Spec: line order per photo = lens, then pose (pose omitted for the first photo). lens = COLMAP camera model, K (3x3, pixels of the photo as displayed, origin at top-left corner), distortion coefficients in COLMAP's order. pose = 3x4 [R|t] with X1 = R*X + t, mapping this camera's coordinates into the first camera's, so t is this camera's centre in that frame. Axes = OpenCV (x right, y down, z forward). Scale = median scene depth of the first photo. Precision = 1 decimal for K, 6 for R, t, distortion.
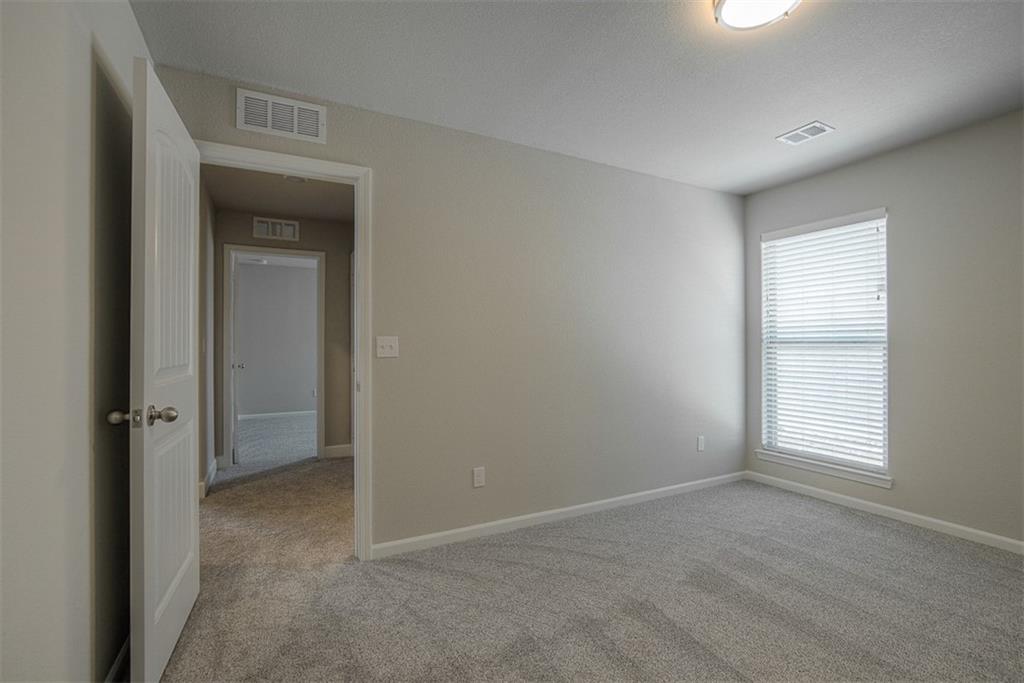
lens RADIAL K [[468.8, 0, 518.6], [0, 468.8, 342.6], [0, 0, 1]] dist [-0.003012, 0.000514]
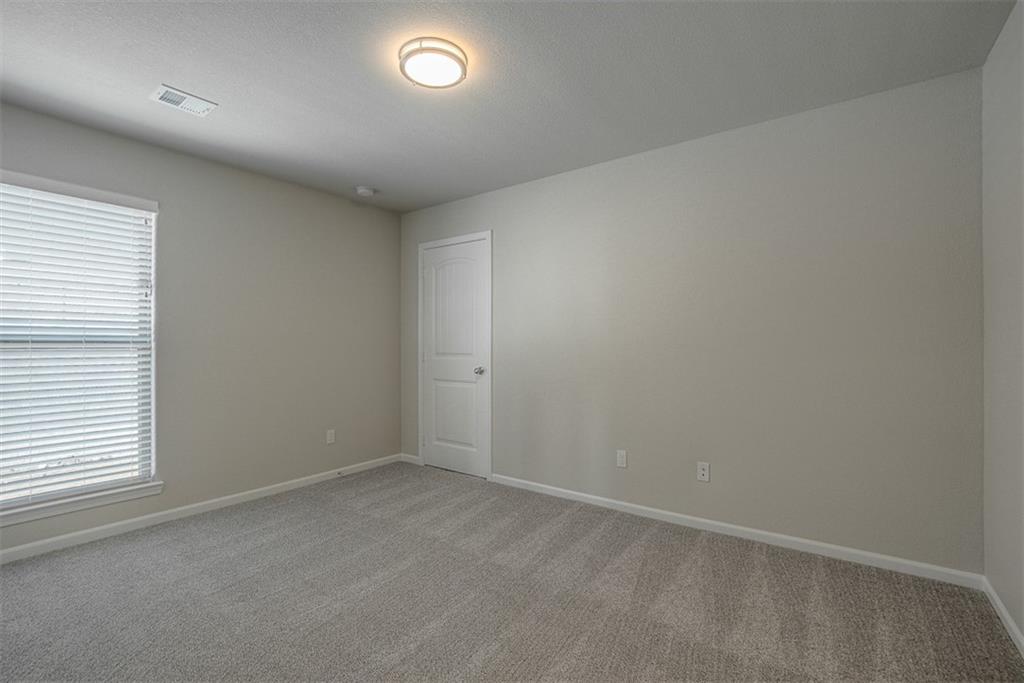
lens RADIAL K [[468.8, 0, 515.3], [0, 468.8, 336.0], [0, 0, 1]] dist [-0.003012, 0.000514]
pose [[-0.427514, 0.010547, 0.903947, -0.386408], [-0.004273, 0.999897, -0.013687, -0.002985], [-0.903999, -0.009714, -0.427425, 0.722929]]
